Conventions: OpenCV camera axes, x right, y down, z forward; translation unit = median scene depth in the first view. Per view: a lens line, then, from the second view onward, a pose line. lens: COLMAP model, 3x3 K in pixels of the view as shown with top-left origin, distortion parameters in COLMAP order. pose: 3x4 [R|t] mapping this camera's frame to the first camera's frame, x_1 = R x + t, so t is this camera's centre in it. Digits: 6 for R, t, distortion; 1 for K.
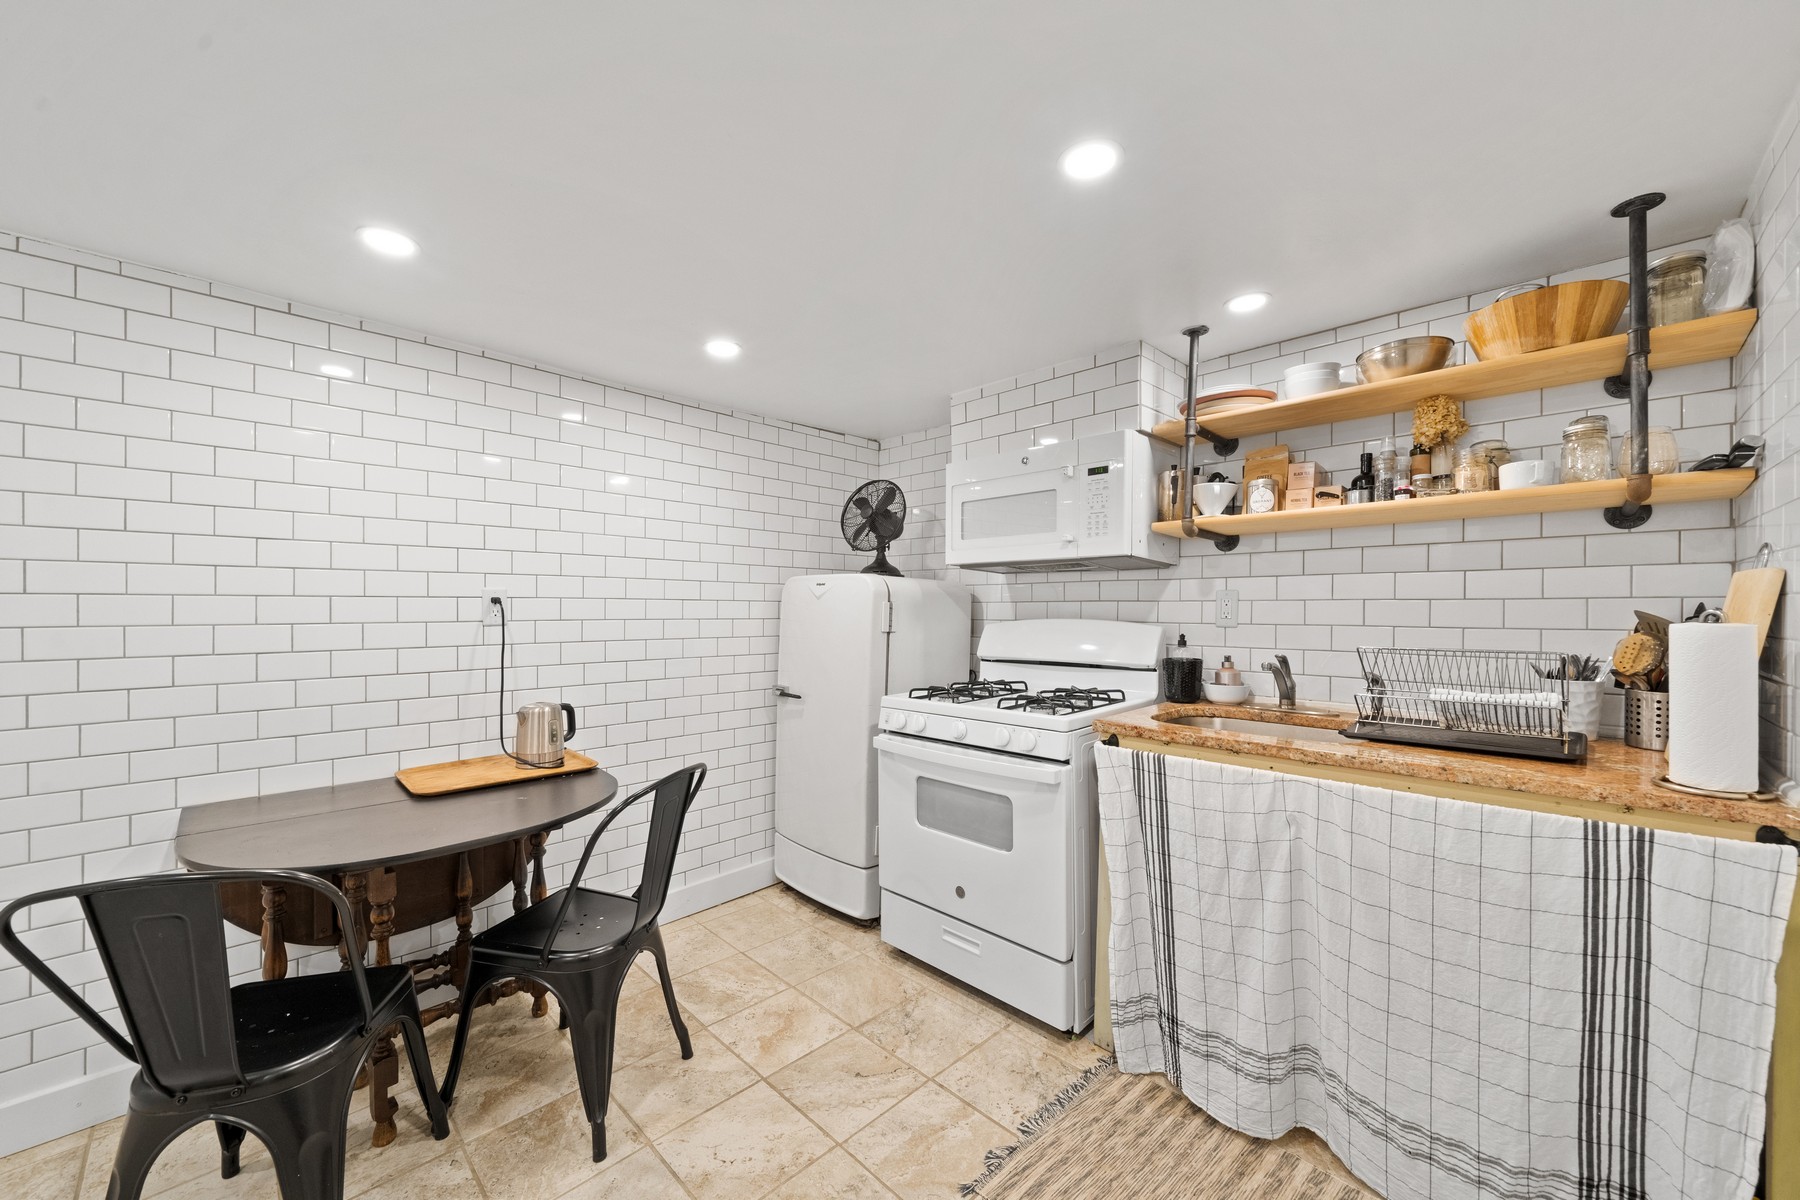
lens RADIAL K [[645.8, 0, 900.4], [0, 645.8, 609.6], [0, 0, 1]] dist [-0.002234, -0.000374]
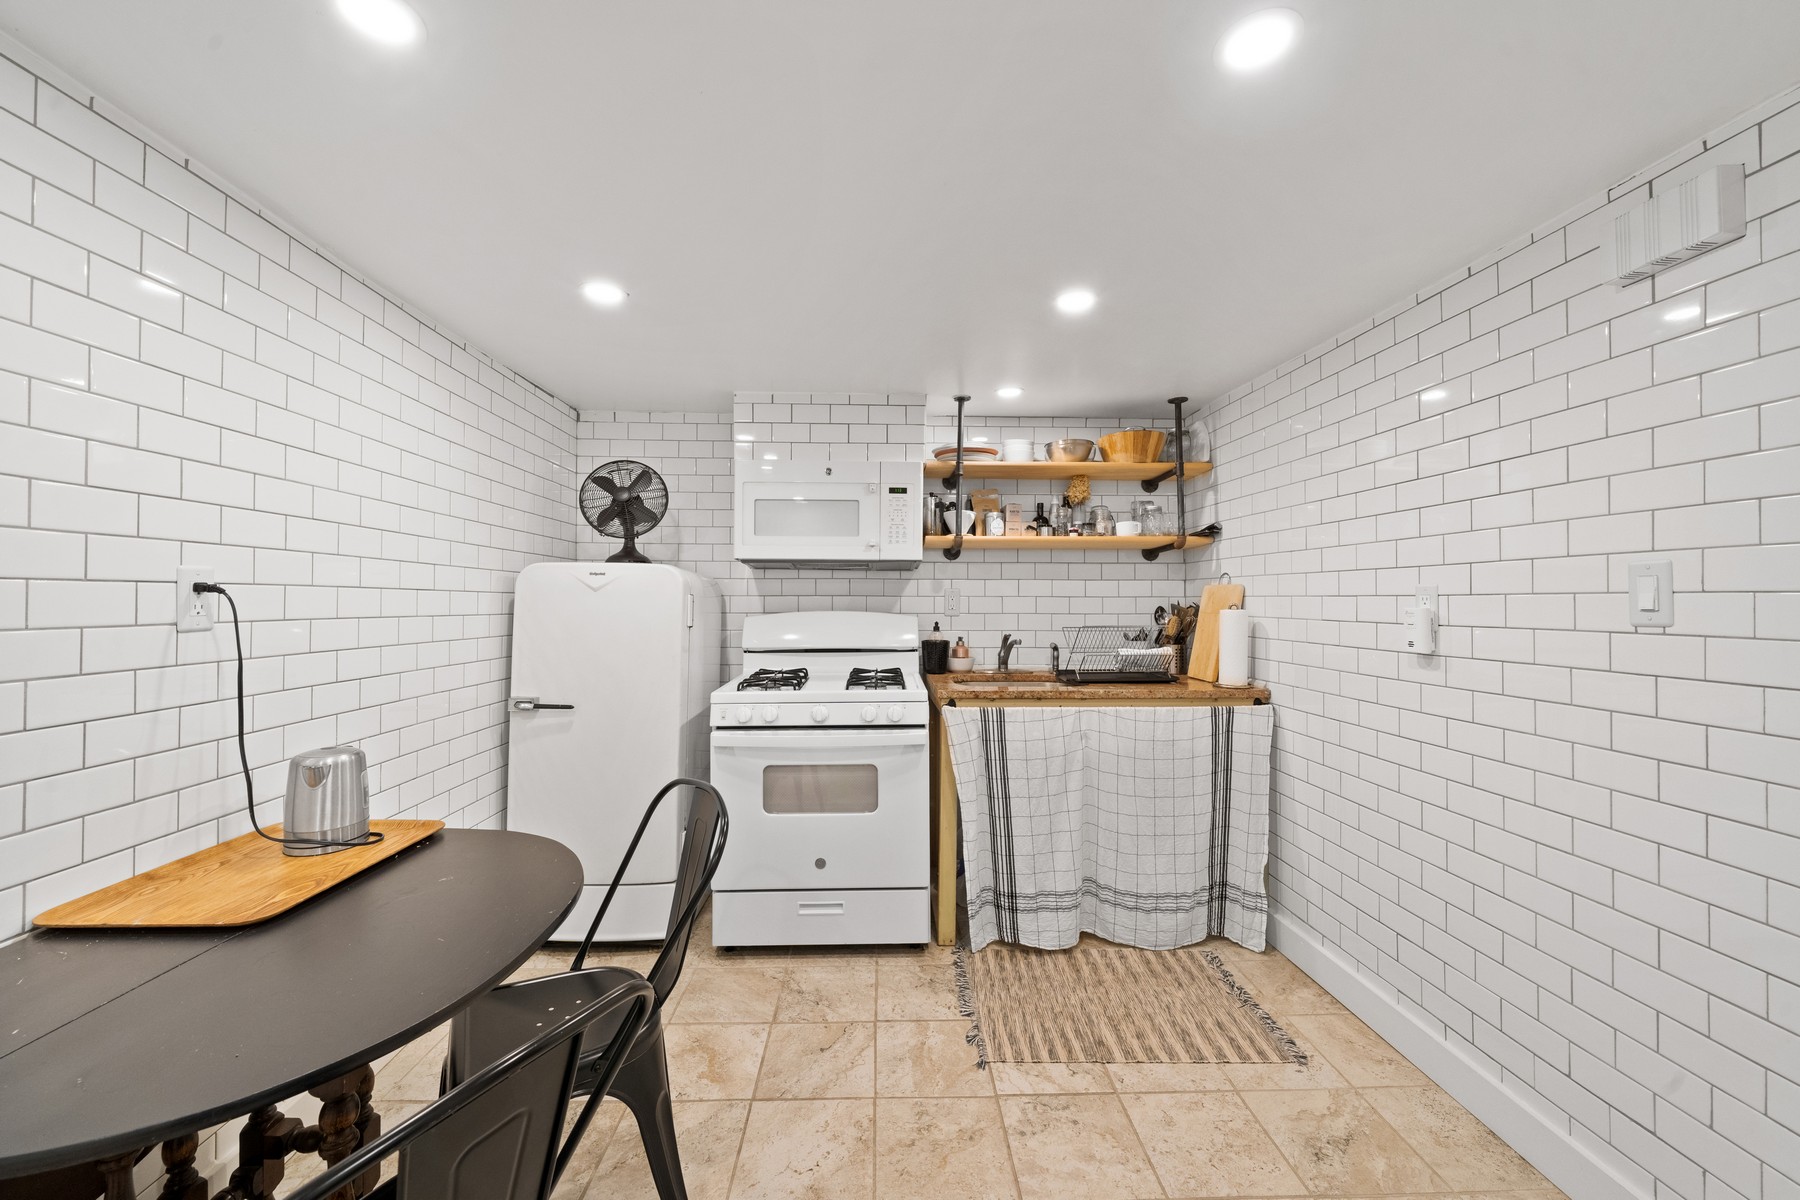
lens RADIAL K [[640.3, 0, 894.4], [0, 640.3, 593.2], [0, 0, 1]] dist [0.001380, 0.000022]
pose [[0.711276, 0.010780, 0.702830, -0.614538], [-0.000540, 0.999890, -0.014790, -0.001193], [-0.702912, 0.010141, 0.711204, 0.149344]]
